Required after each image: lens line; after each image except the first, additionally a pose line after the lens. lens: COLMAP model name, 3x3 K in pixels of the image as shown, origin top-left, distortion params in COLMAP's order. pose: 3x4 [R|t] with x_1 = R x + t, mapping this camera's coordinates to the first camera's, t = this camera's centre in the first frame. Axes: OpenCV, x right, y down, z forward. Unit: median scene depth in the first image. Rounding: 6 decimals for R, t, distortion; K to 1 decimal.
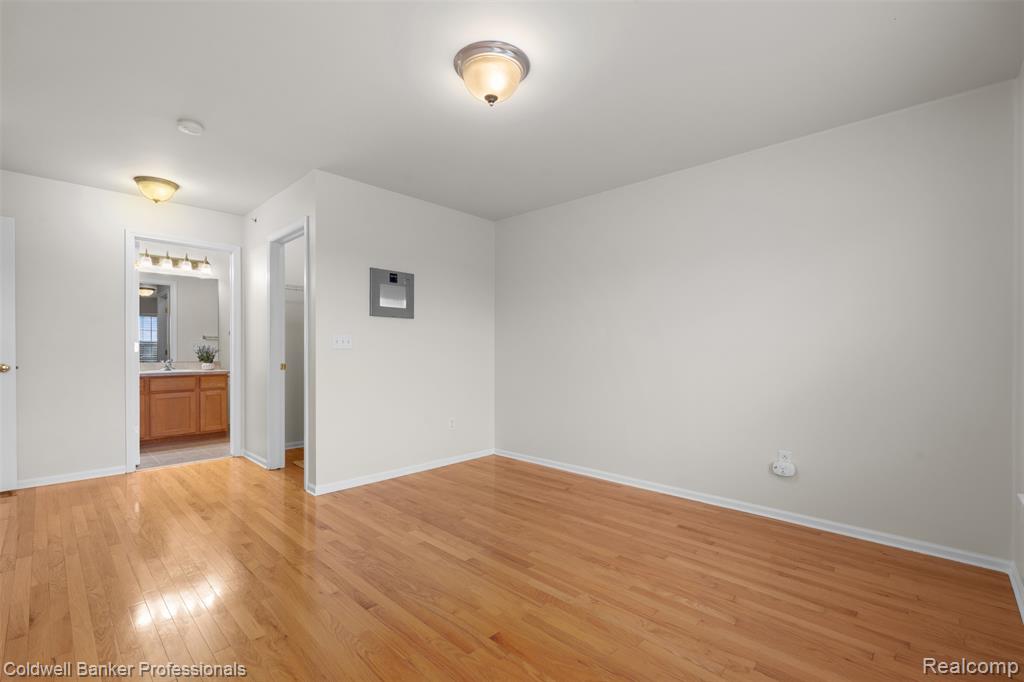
lens RADIAL K [[455.3, 0, 509.2], [0, 455.3, 354.3], [0, 0, 1]] dist [-0.002416, -0.000105]
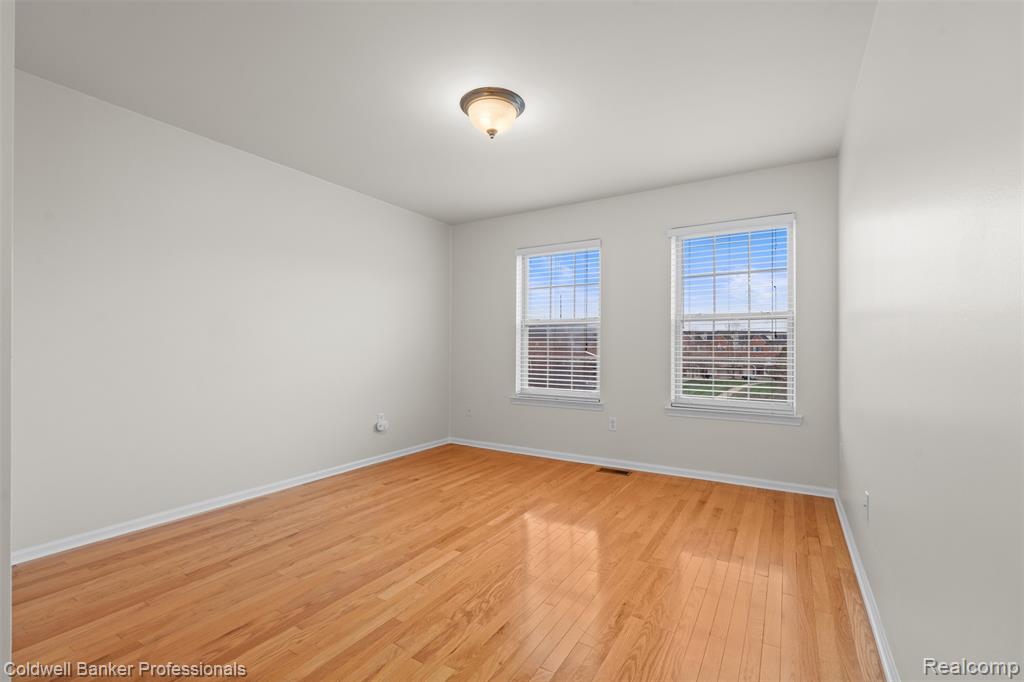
lens RADIAL K [[455.3, 0, 509.2], [0, 455.3, 354.3], [0, 0, 1]] dist [-0.002416, -0.000105]
pose [[-0.218529, -0.020066, 0.975624, -0.925659], [0.003109, 0.999769, 0.021259, -0.009831], [-0.975826, 0.007679, -0.218416, 0.932161]]
